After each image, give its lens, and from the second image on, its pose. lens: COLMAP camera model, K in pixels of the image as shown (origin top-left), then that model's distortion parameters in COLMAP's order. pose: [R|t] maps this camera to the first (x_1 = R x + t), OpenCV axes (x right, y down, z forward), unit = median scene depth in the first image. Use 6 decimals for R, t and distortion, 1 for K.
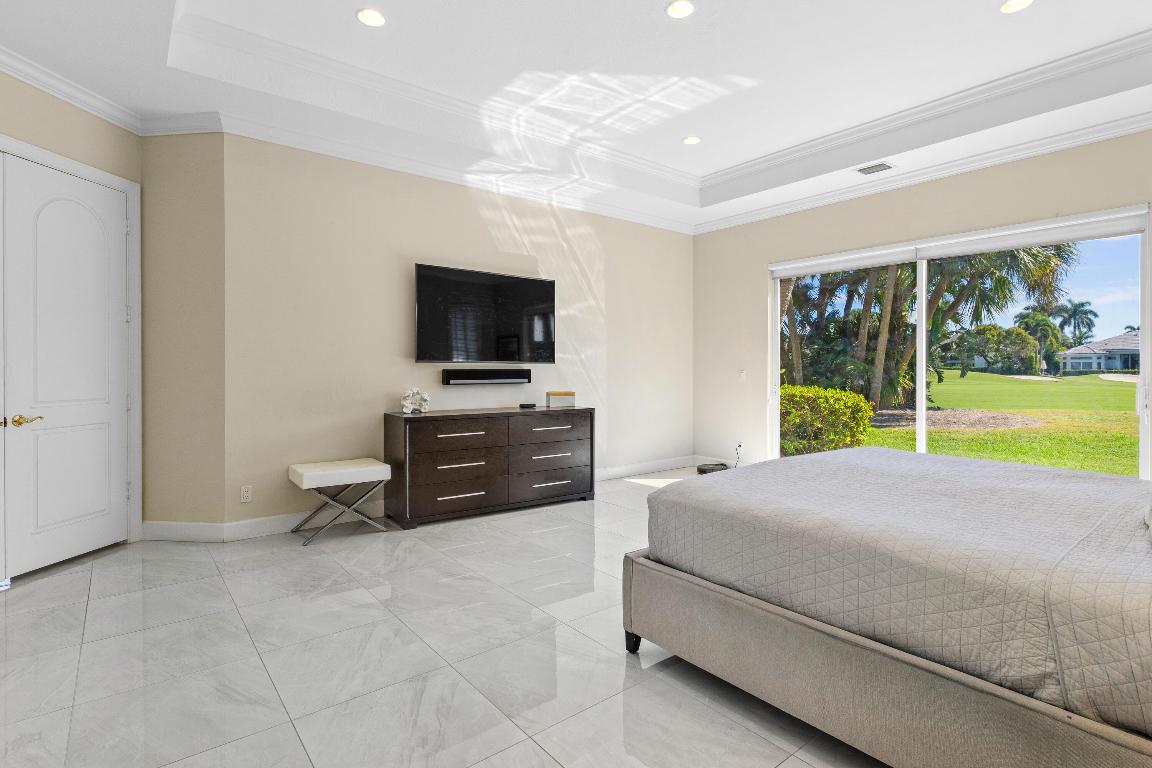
lens RADIAL K [[559.9, 0, 580.3], [0, 559.9, 371.5], [0, 0, 1]] dist [0.000589, 0.000448]
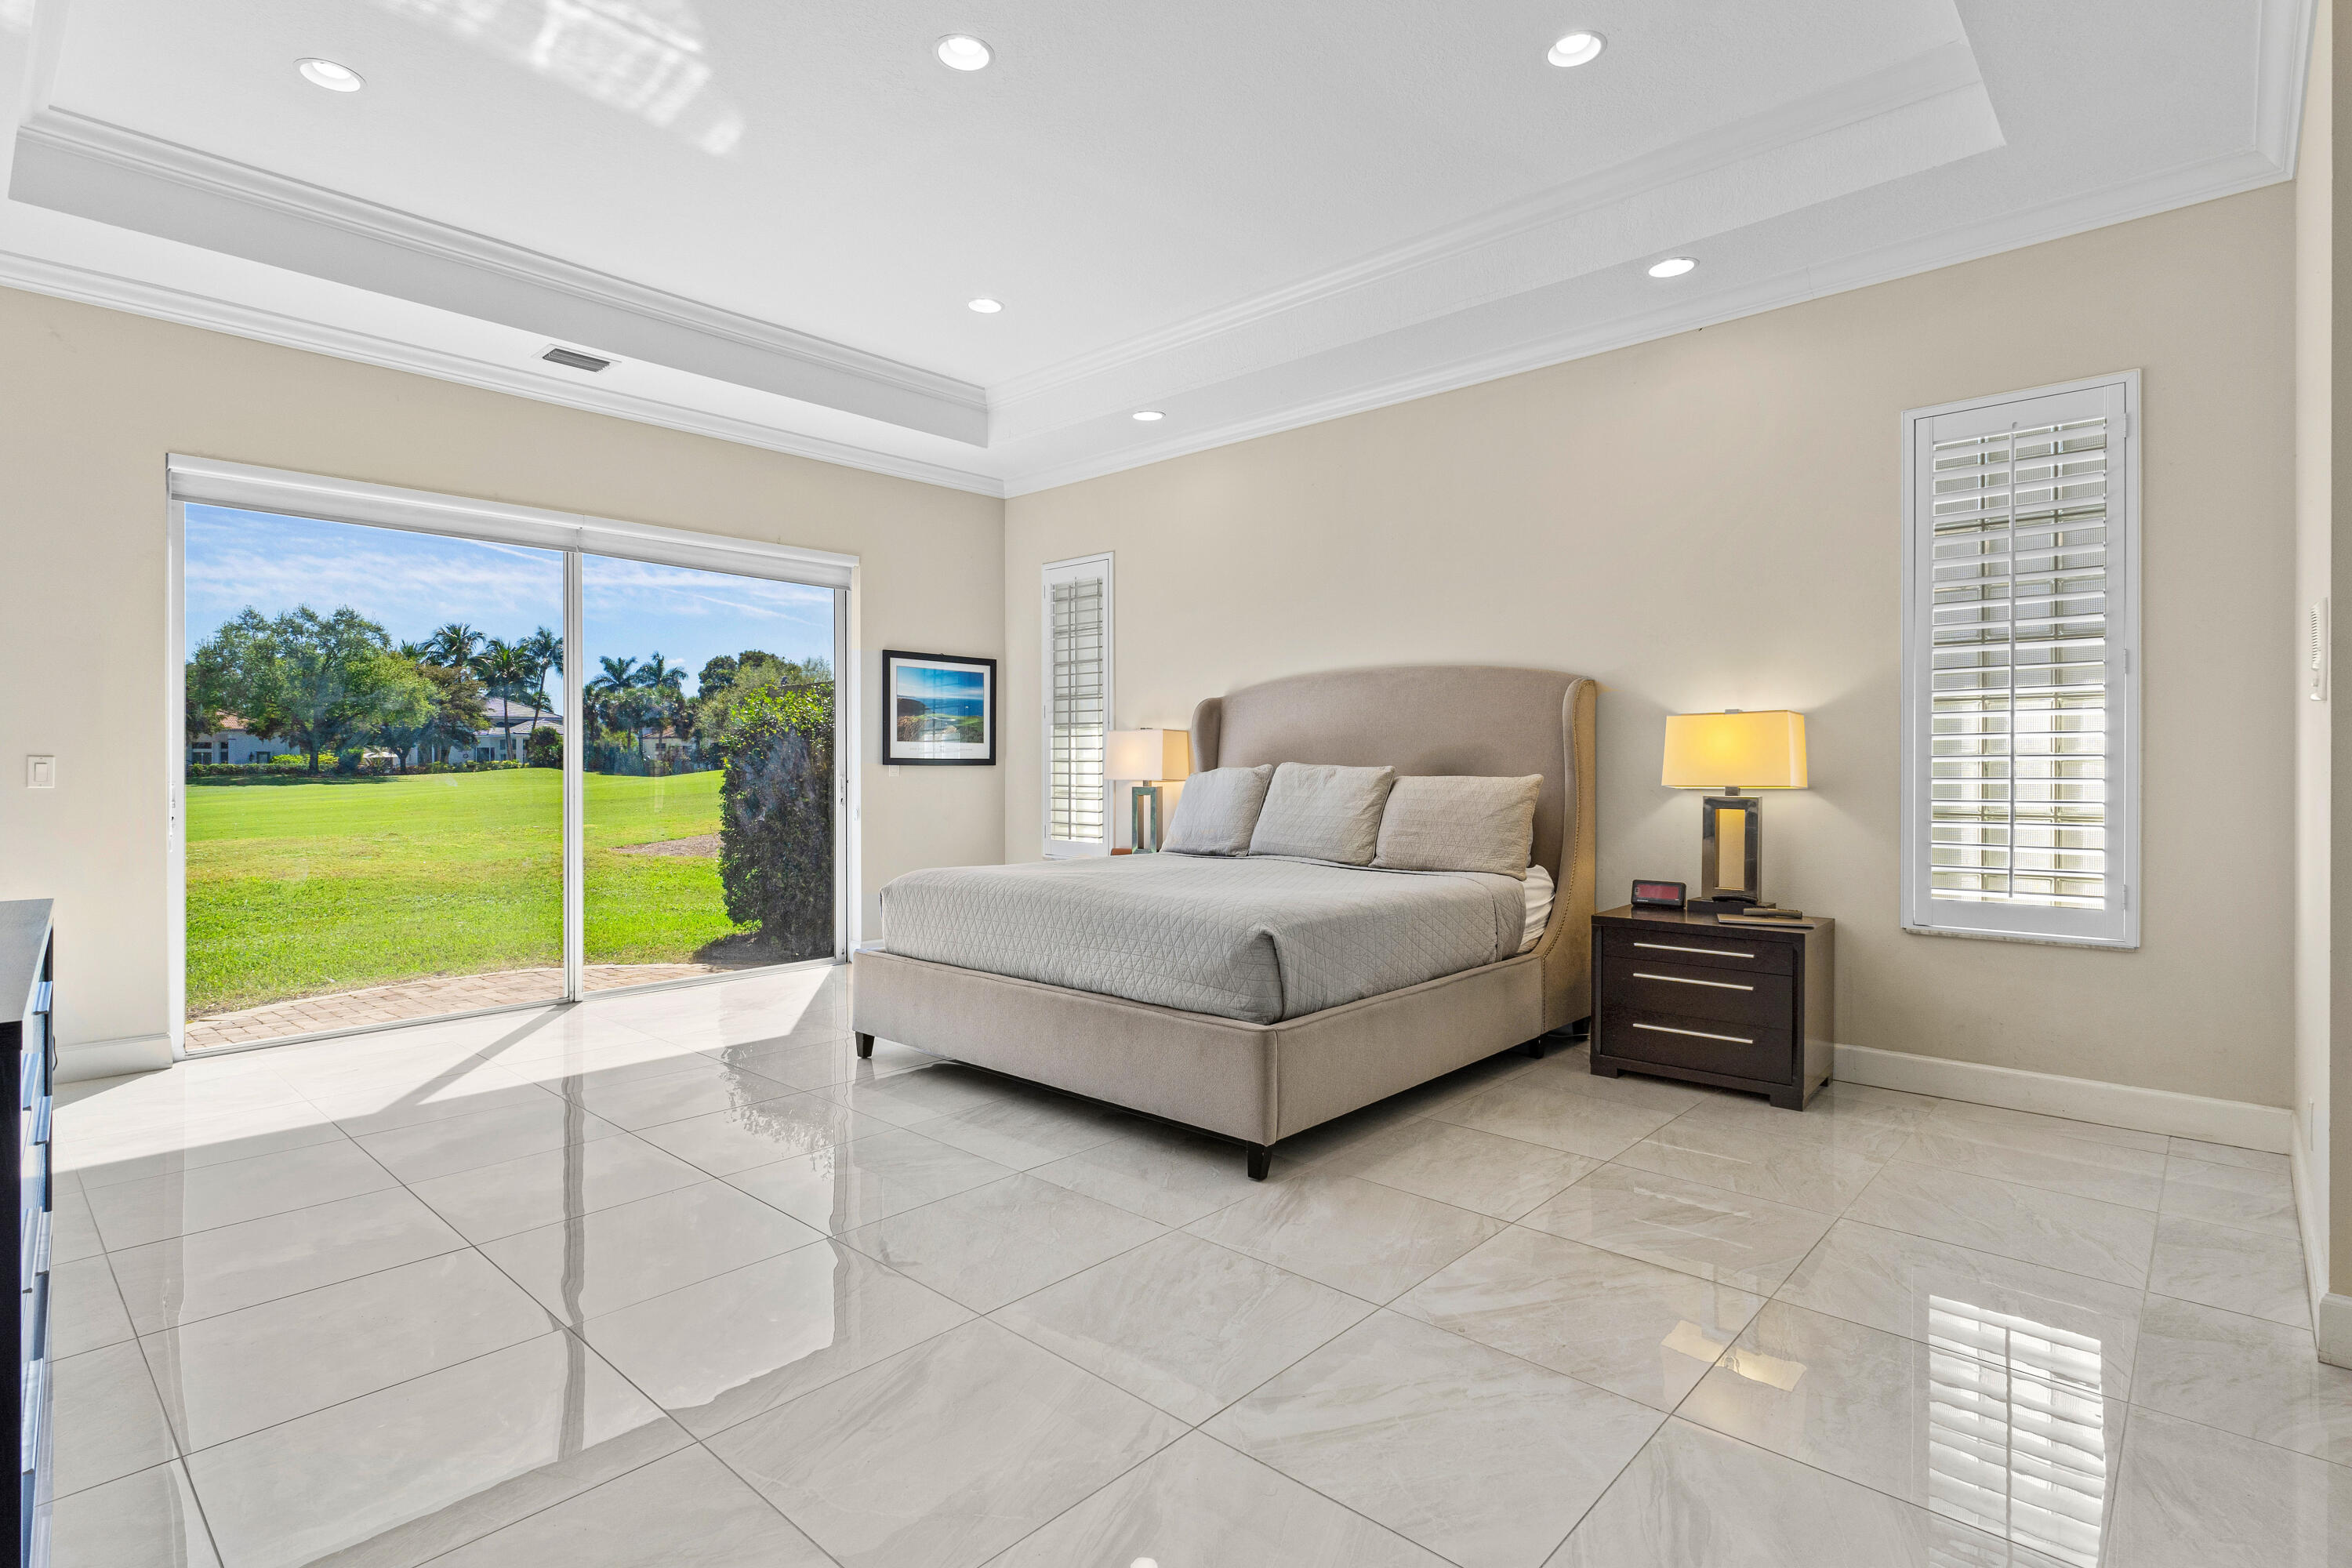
lens RADIAL K [[1118.0, 0, 1185.6], [0, 1118.0, 764.5], [0, 0, 1]] dist [0.002783, 0.000566]
pose [[-0.136209, 0.003615, 0.990673, -1.171871], [0.008804, 0.999958, -0.002438, 0.025593], [-0.990641, 0.008390, -0.136236, 1.255768]]
